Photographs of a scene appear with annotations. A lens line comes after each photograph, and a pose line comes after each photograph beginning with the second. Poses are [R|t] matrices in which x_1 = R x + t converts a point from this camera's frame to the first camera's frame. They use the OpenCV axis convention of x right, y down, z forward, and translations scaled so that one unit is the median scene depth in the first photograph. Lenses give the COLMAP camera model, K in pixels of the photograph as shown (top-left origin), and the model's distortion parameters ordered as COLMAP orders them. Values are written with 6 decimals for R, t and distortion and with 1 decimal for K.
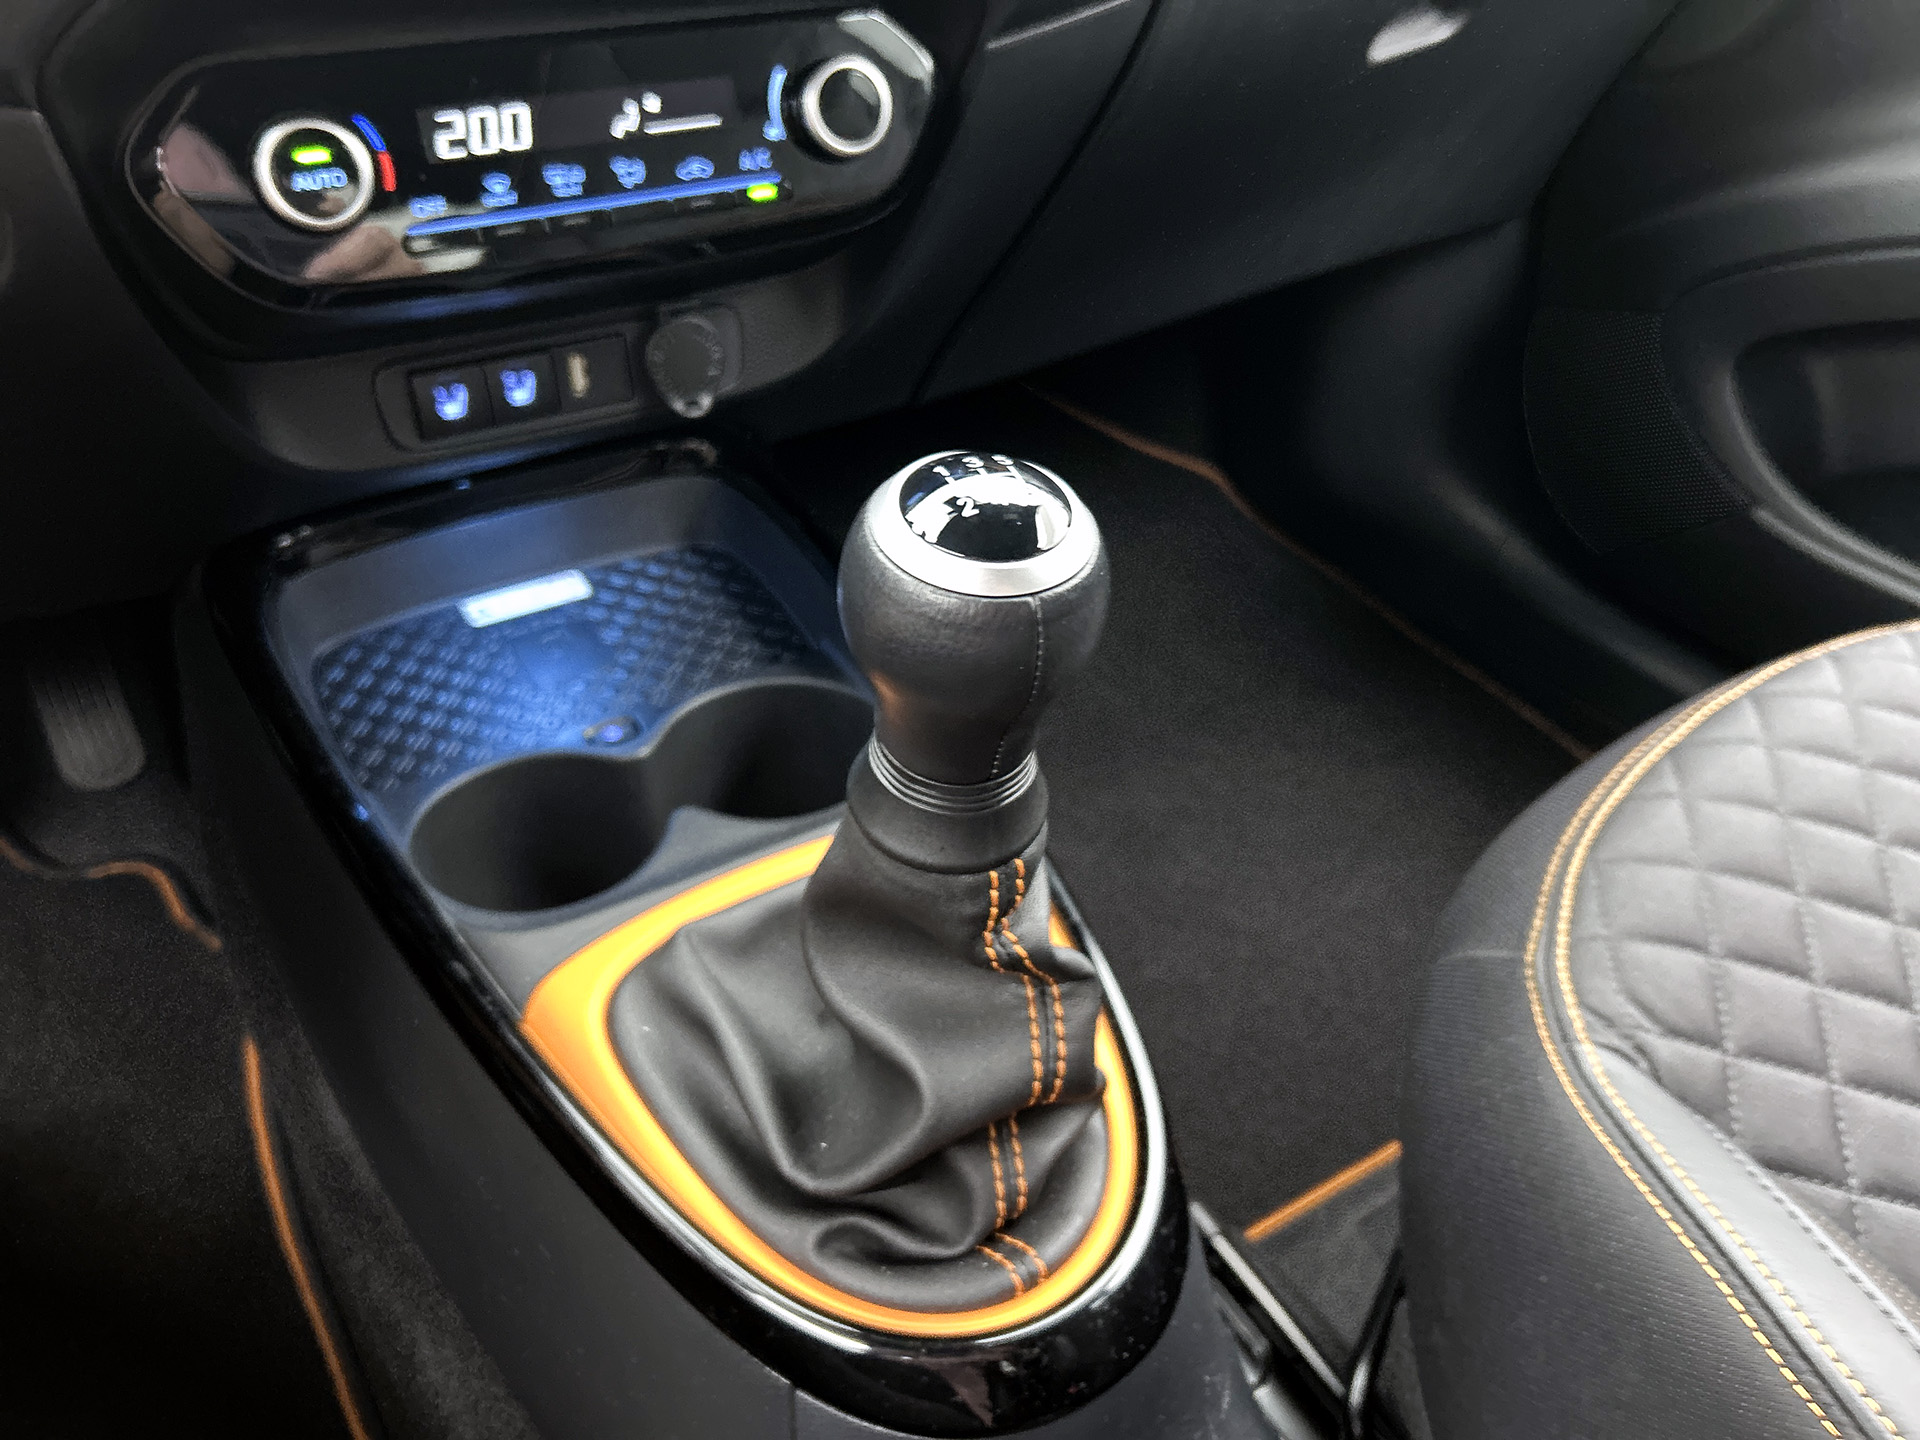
lens RADIAL K [[1450.7, 0, 967.9], [0, 1450.7, 736.8], [0, 0, 1]] dist [0.008888, -0.008829]
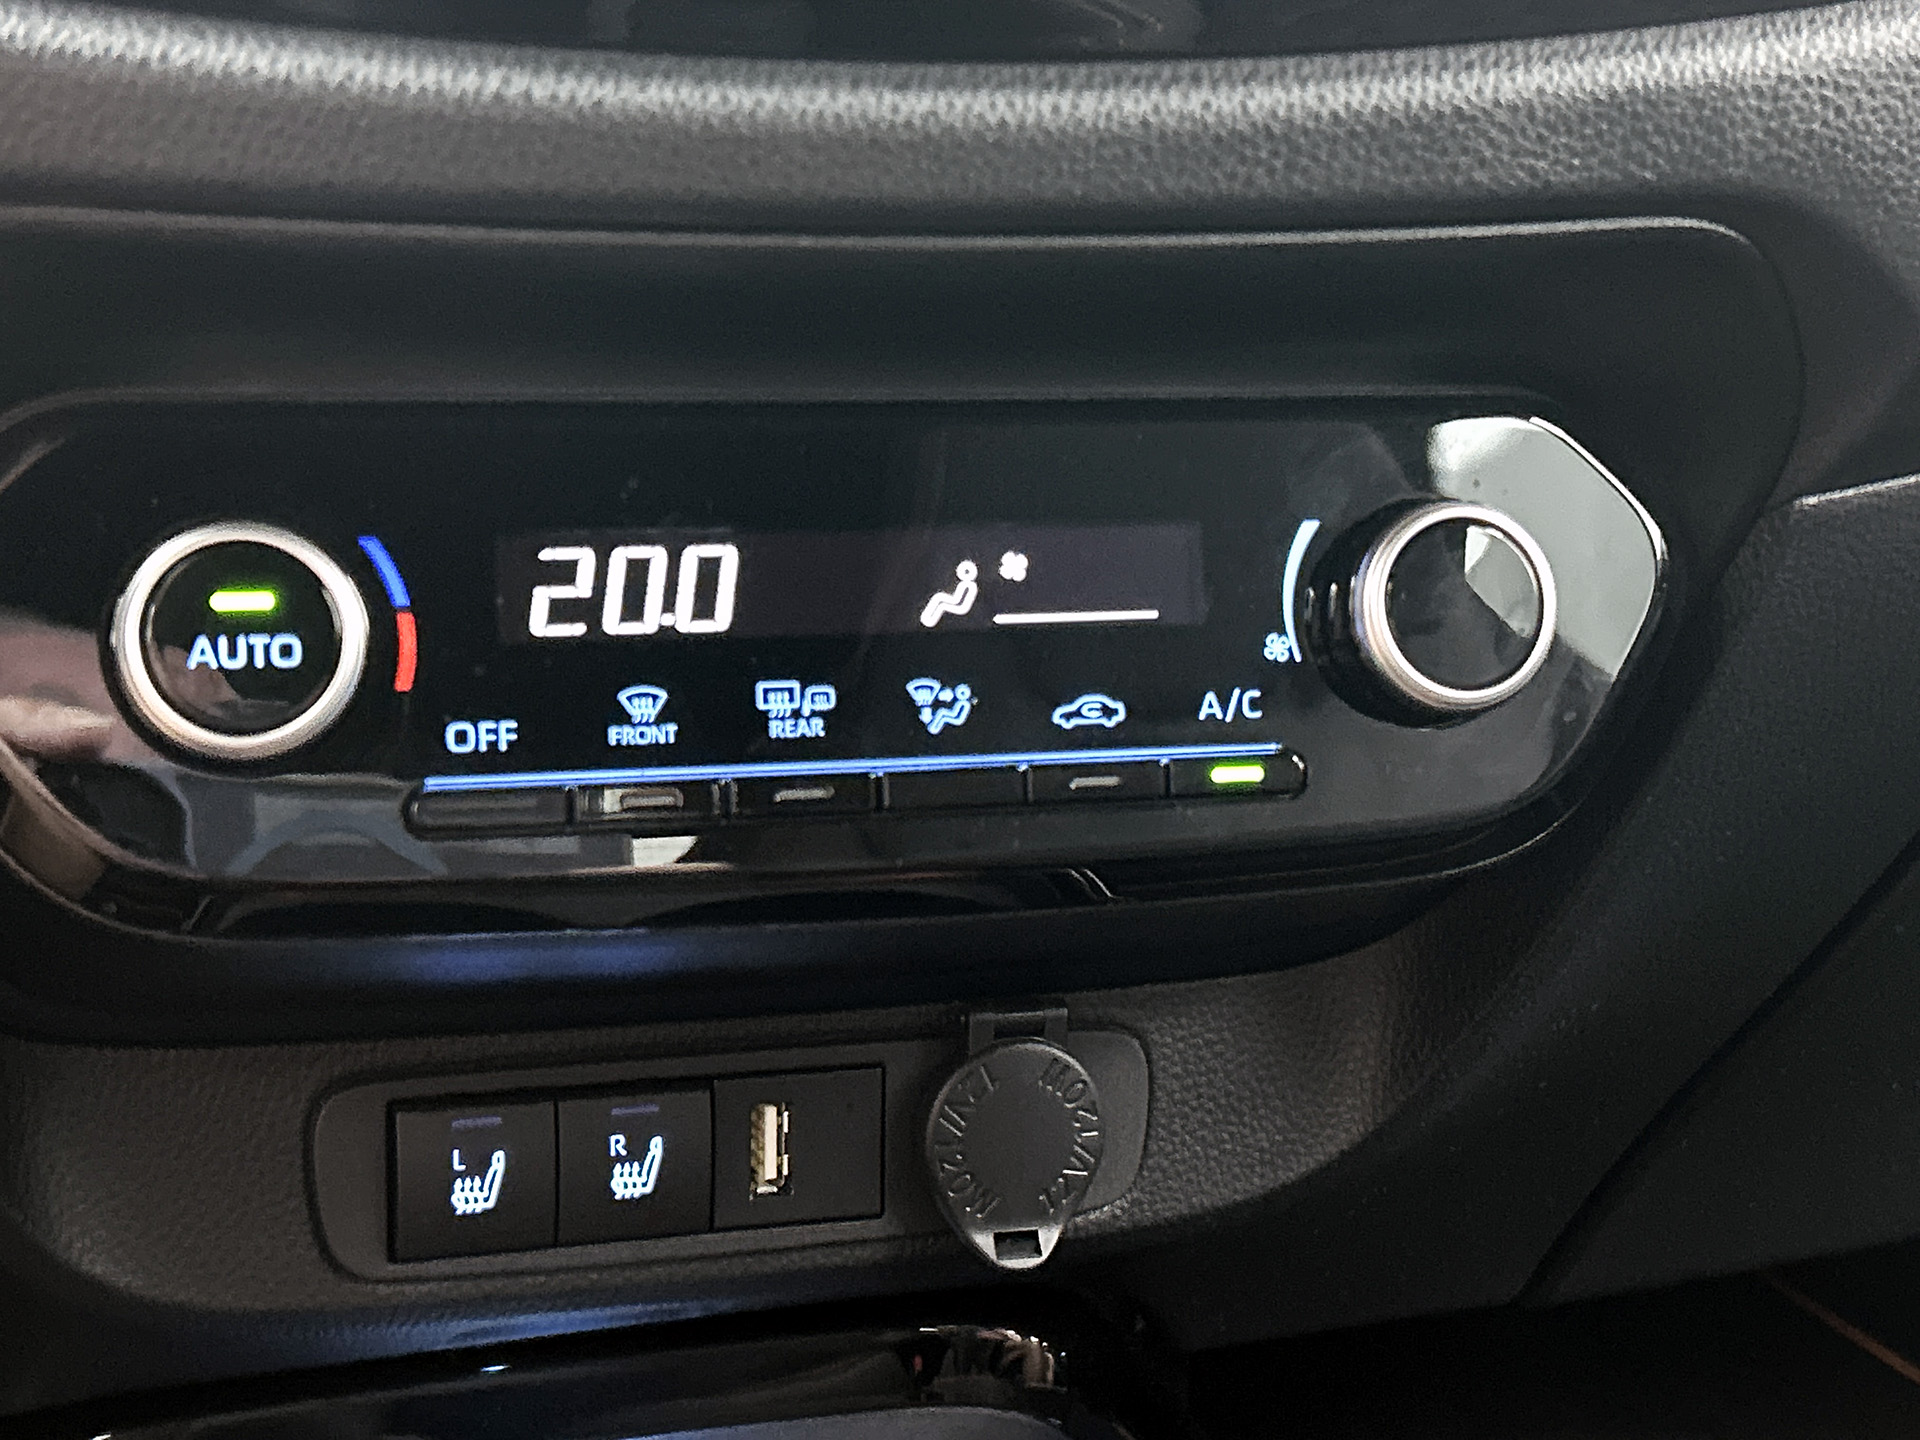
lens RADIAL K [[2854.8, 0, 976.2], [0, 2854.8, 721.4], [0, 0, 1]] dist [0.110434, 0.000000]
pose [[0.971396, 0.068094, -0.227491, -0.023846], [-0.154322, 0.909146, -0.386831, -0.047426], [0.180482, 0.410873, 0.893650, 0.212096]]
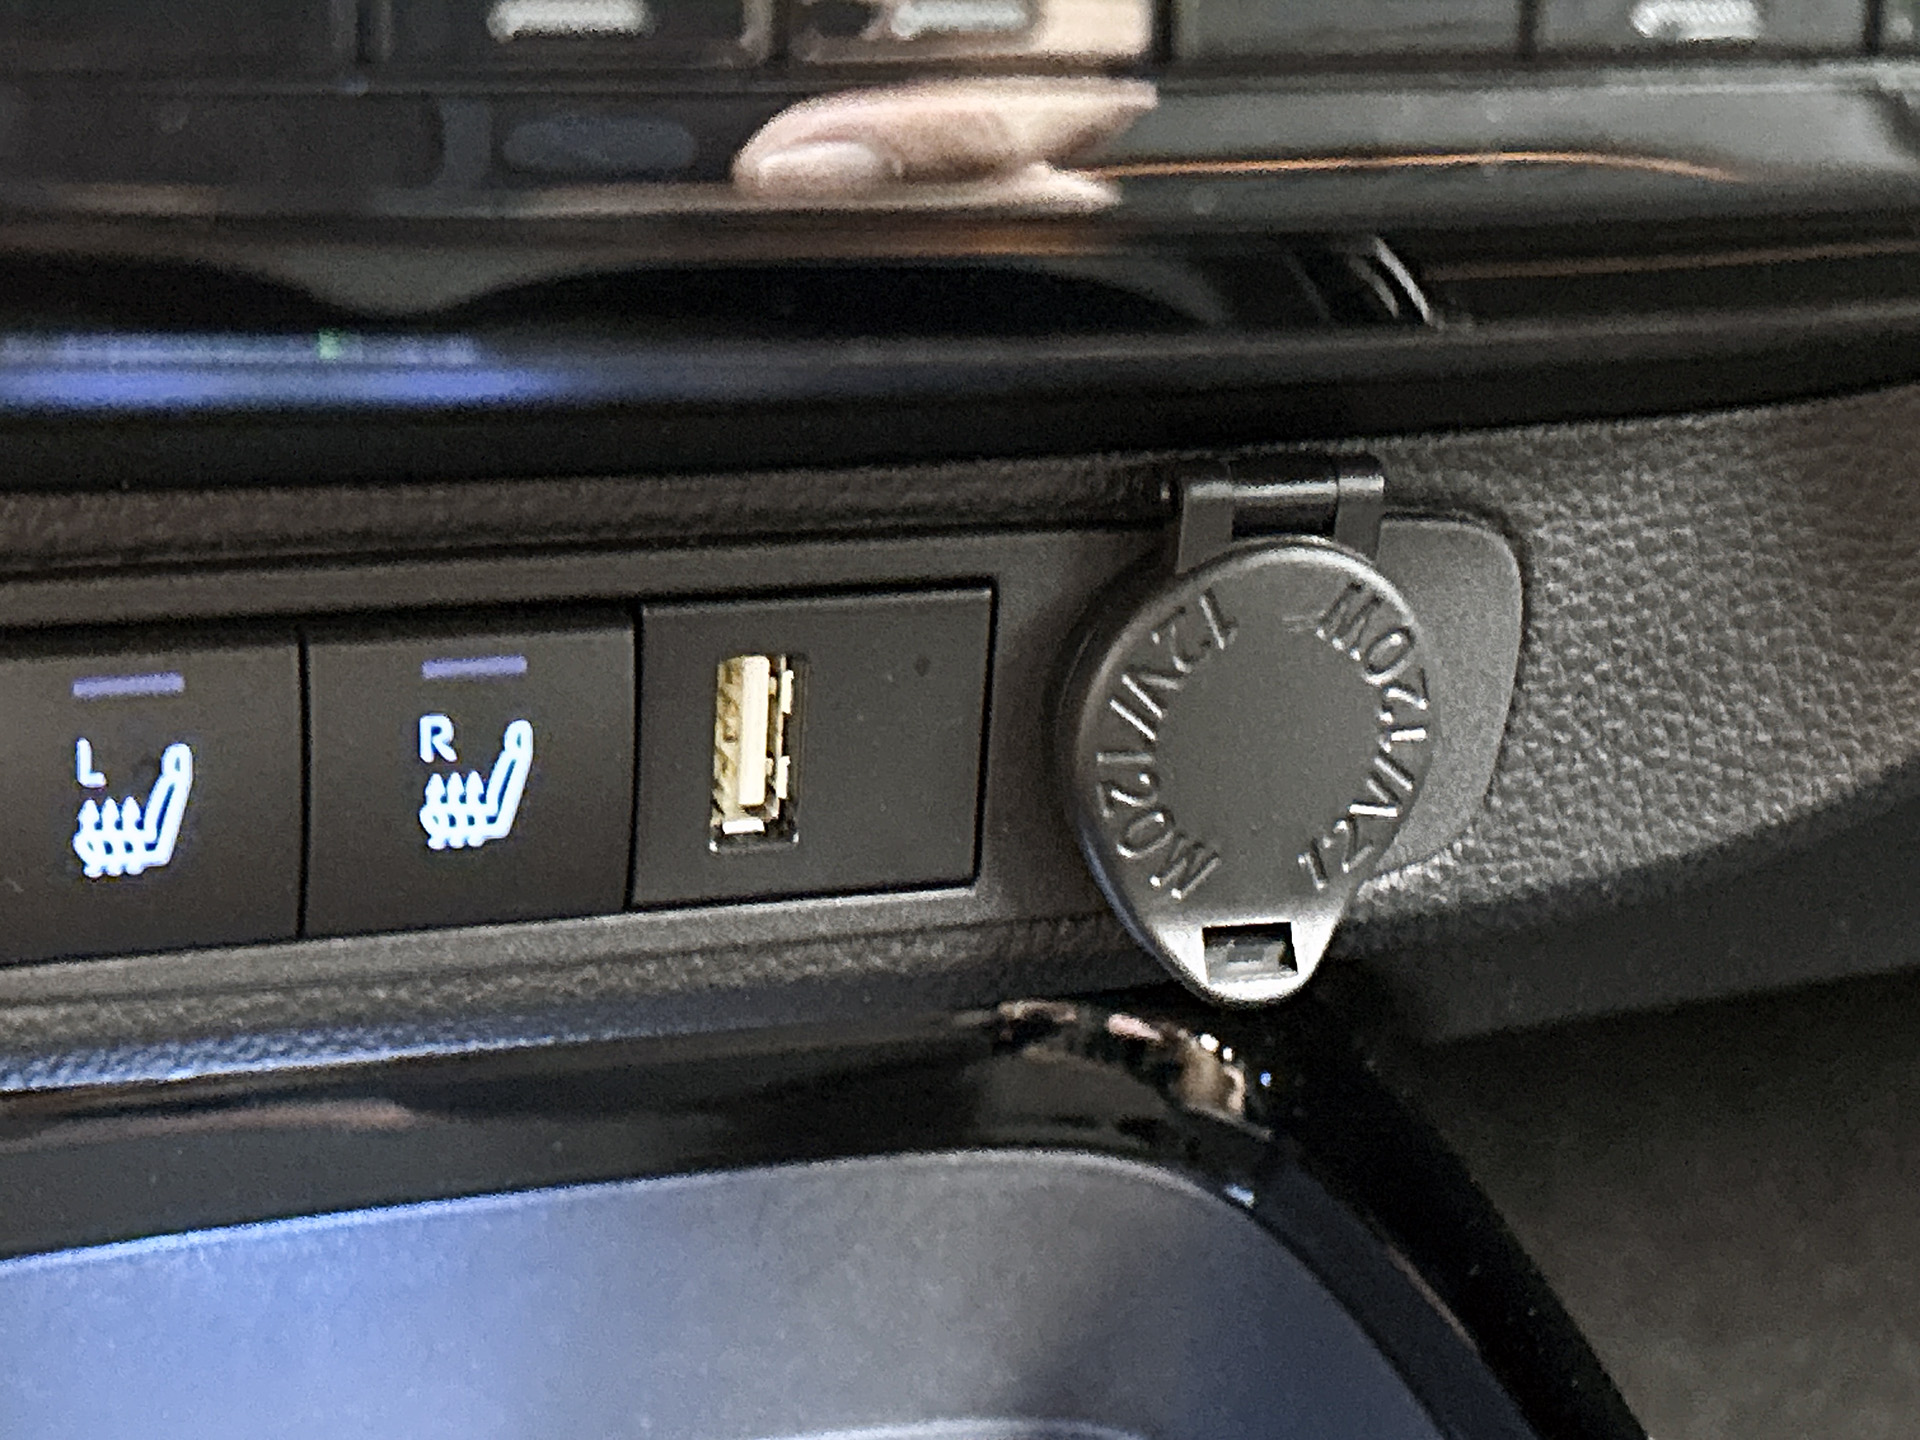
lens RADIAL K [[3981.1, 0, 1020.5], [0, 3981.1, 769.7], [0, 0, 1]] dist [0.197465, 0.000000]
pose [[0.976944, 0.158055, -0.143524, -0.163912], [-0.181588, 0.968697, -0.169266, -0.172447], [0.112278, 0.191426, 0.975064, 0.496161]]
